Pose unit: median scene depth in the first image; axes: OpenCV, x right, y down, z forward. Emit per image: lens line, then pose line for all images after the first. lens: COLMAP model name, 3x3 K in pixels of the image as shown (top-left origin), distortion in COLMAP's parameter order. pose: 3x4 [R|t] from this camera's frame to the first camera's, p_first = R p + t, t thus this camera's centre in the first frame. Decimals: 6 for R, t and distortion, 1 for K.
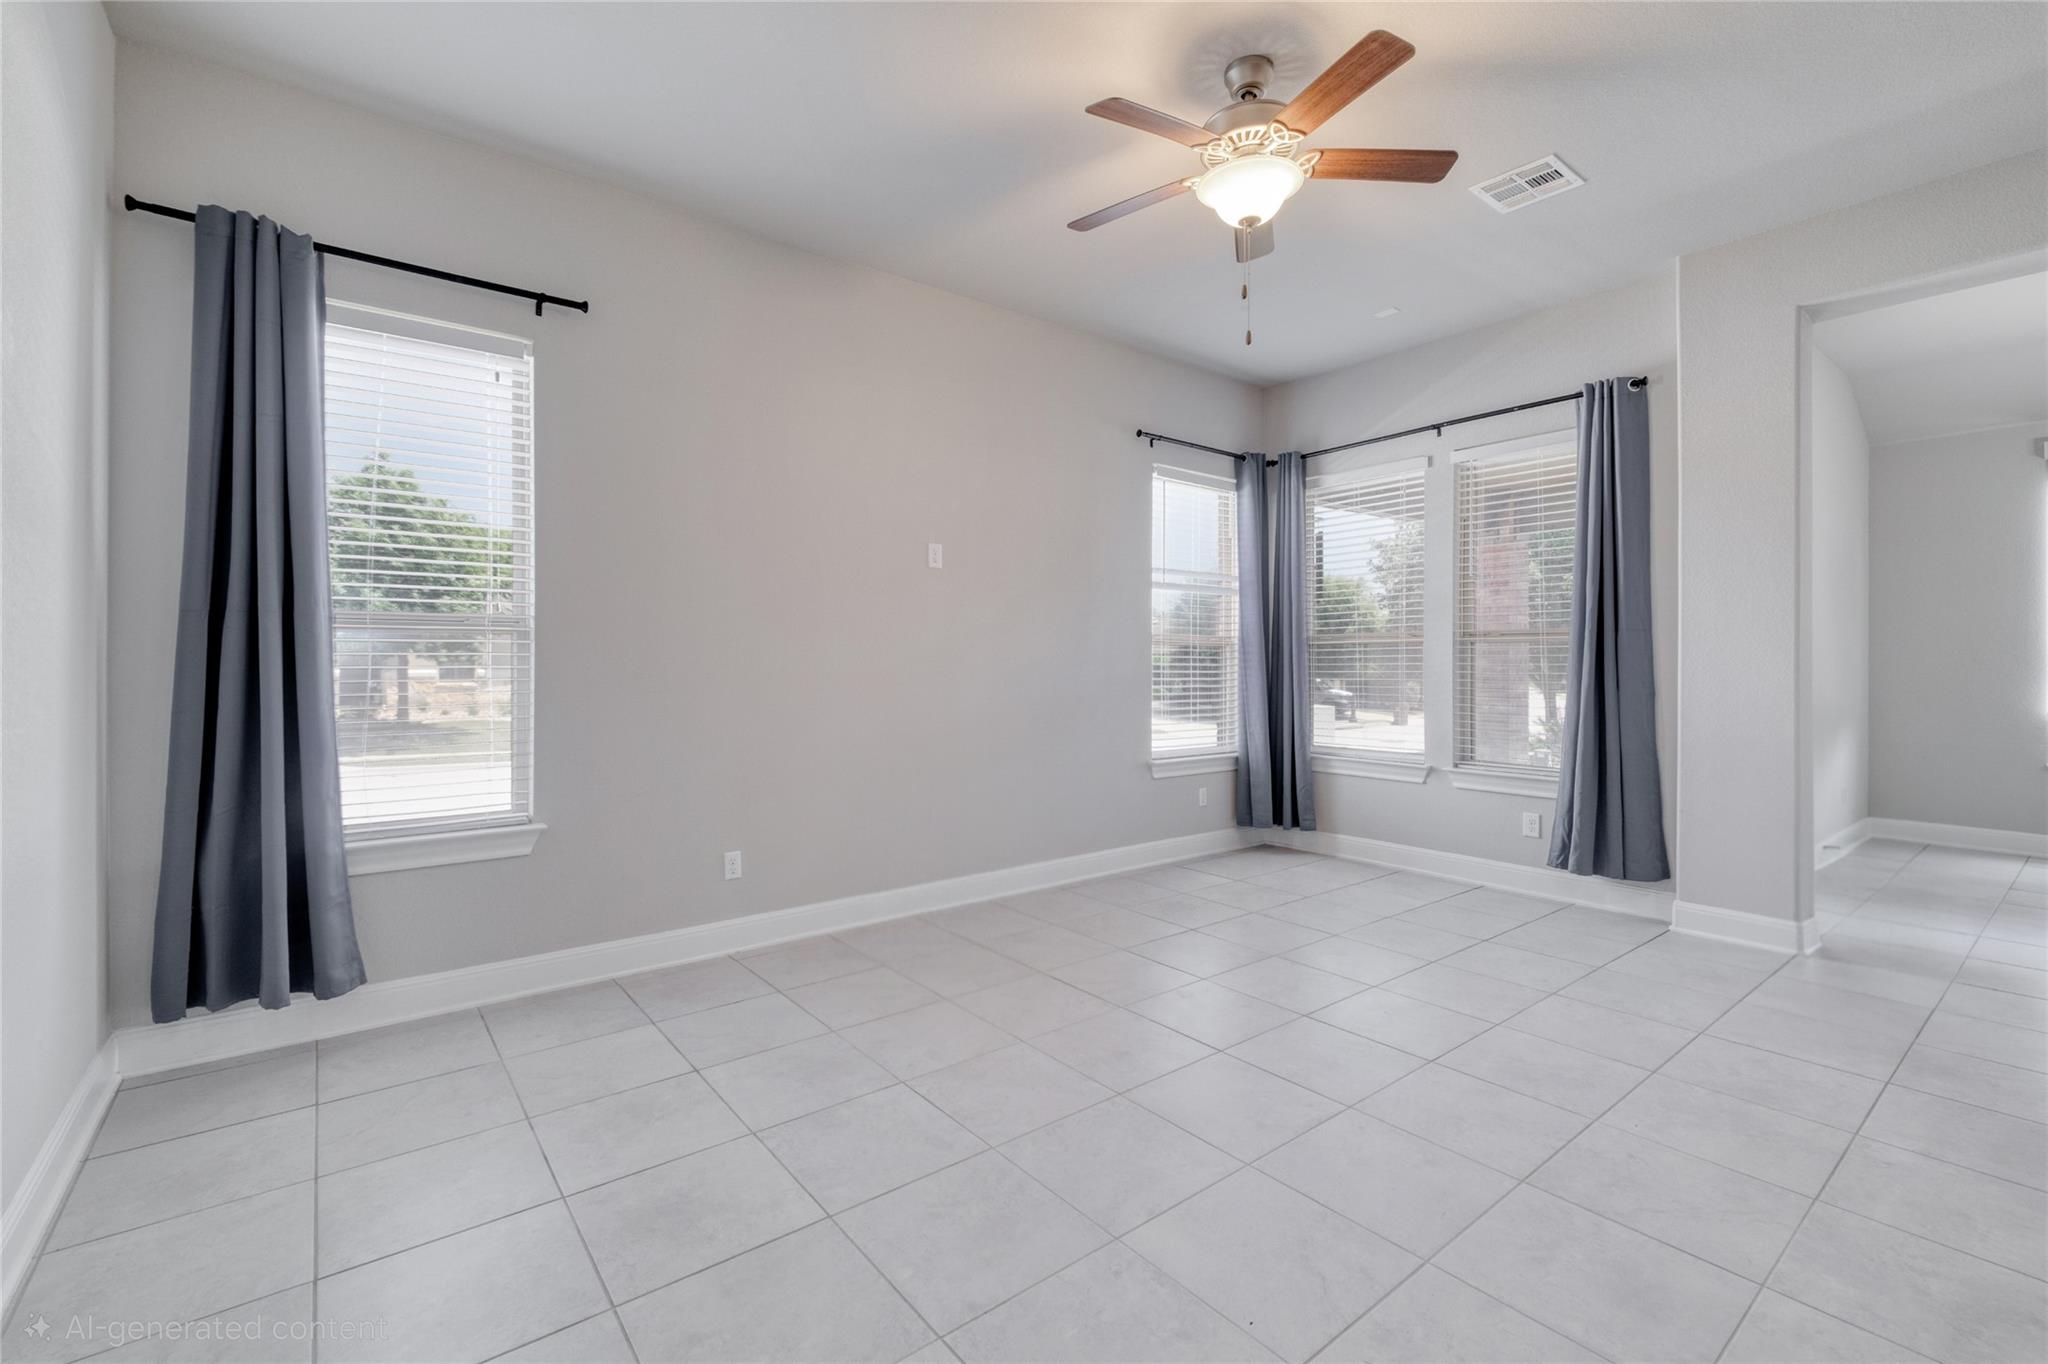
lens RADIAL K [[885.1, 0, 1036.3], [0, 885.1, 669.7], [0, 0, 1]] dist [0.003986, 0.000485]
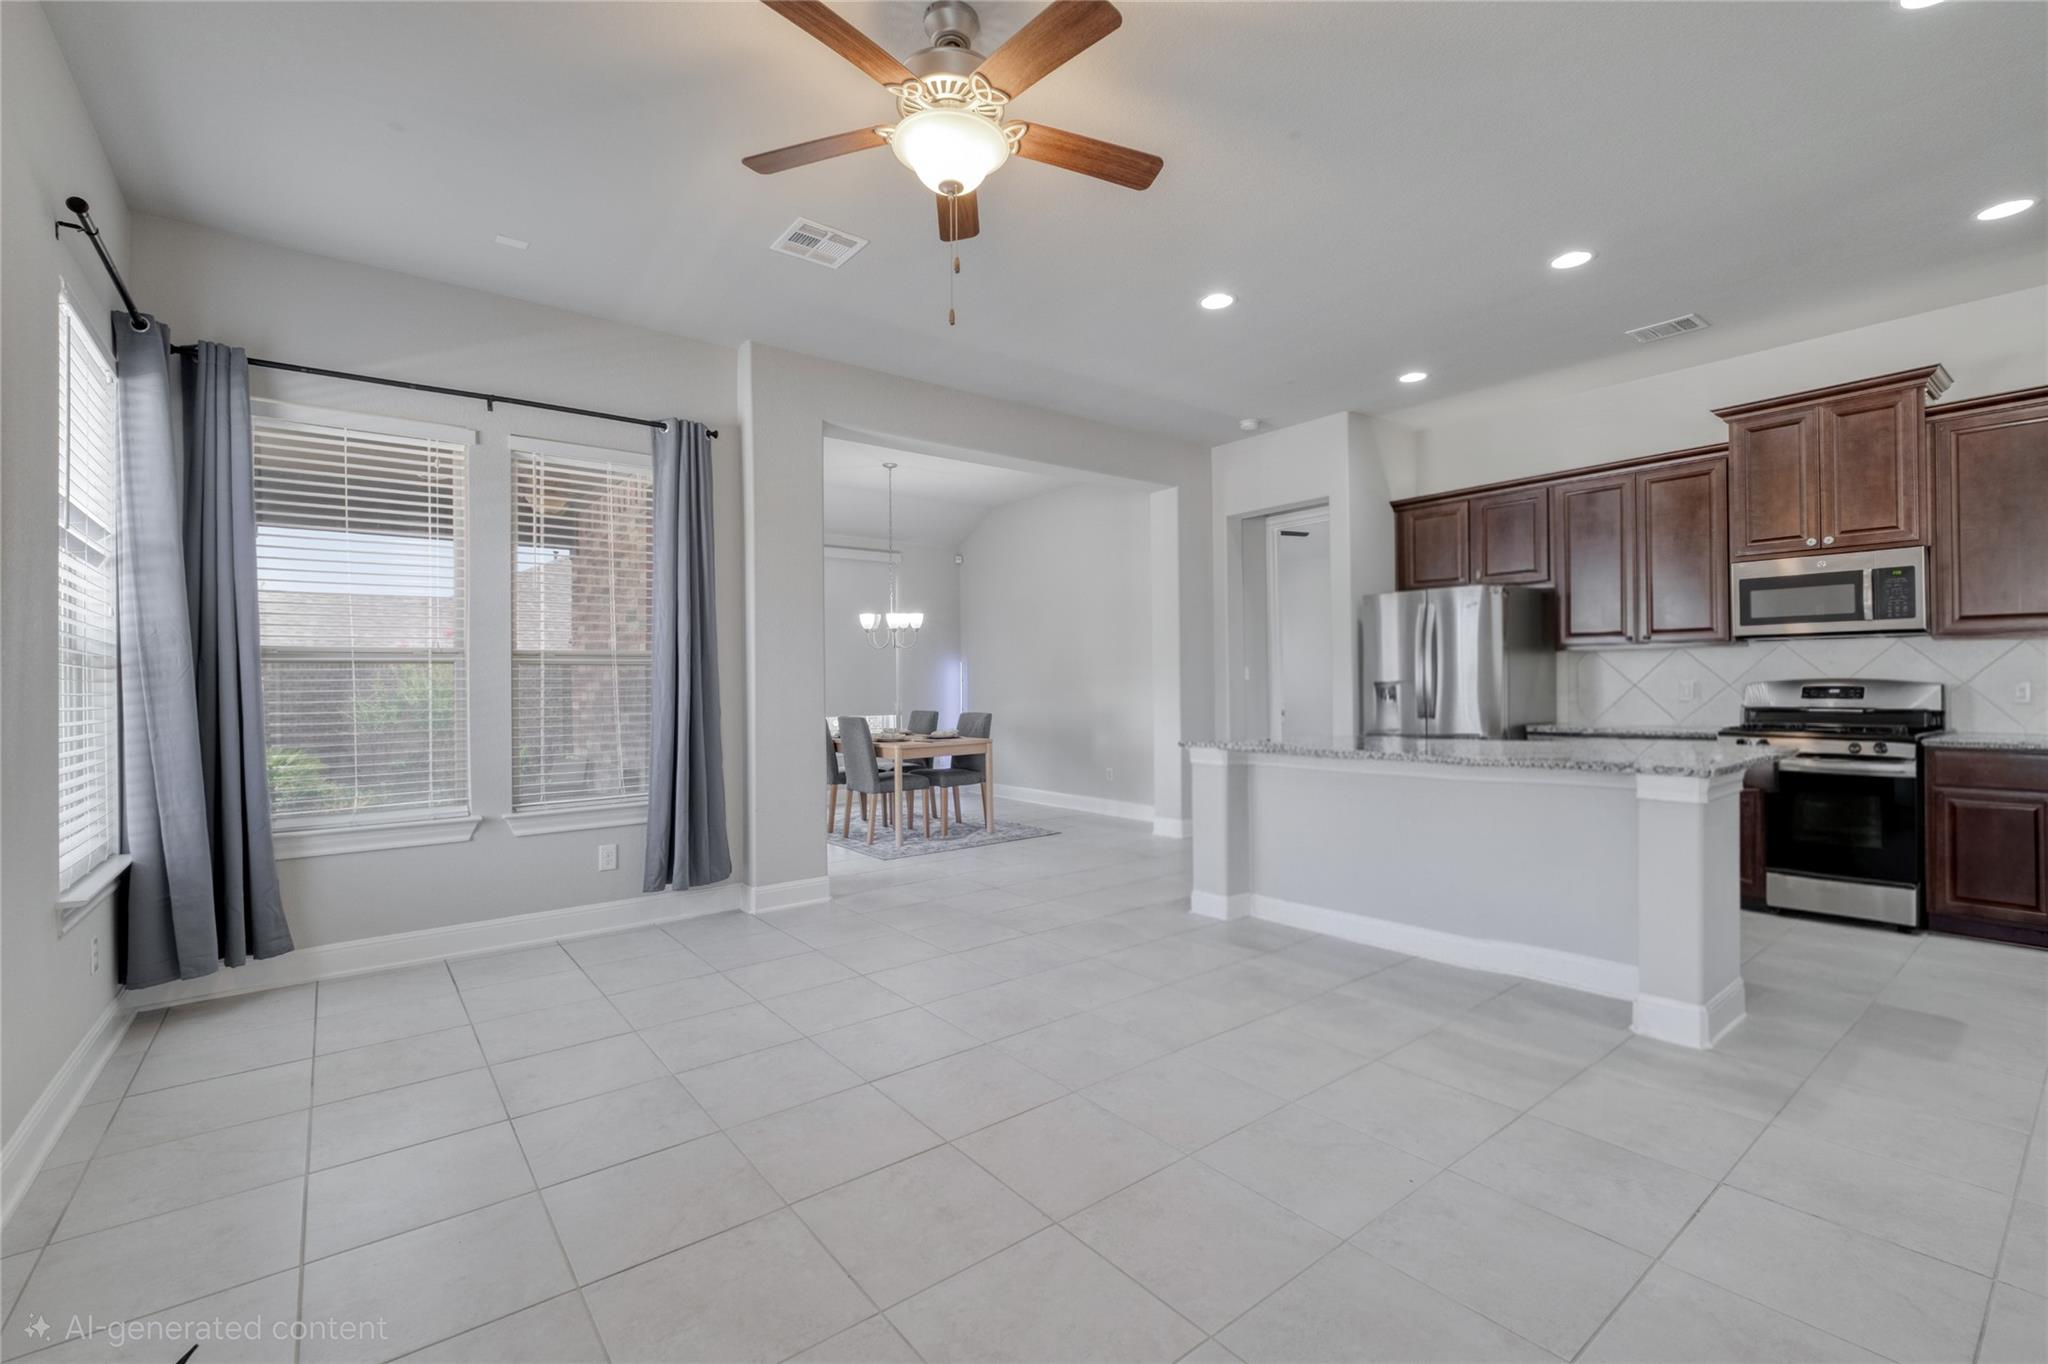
lens RADIAL K [[870.1, 0, 1024.0], [0, 870.1, 682.0], [0, 0, 1]] dist [0.002021, 0.000214]
pose [[0.014817, -0.000501, 0.999890, -0.378337], [0.019603, 0.999808, 0.000210, -0.004215], [-0.999698, 0.019597, 0.014824, 0.554007]]
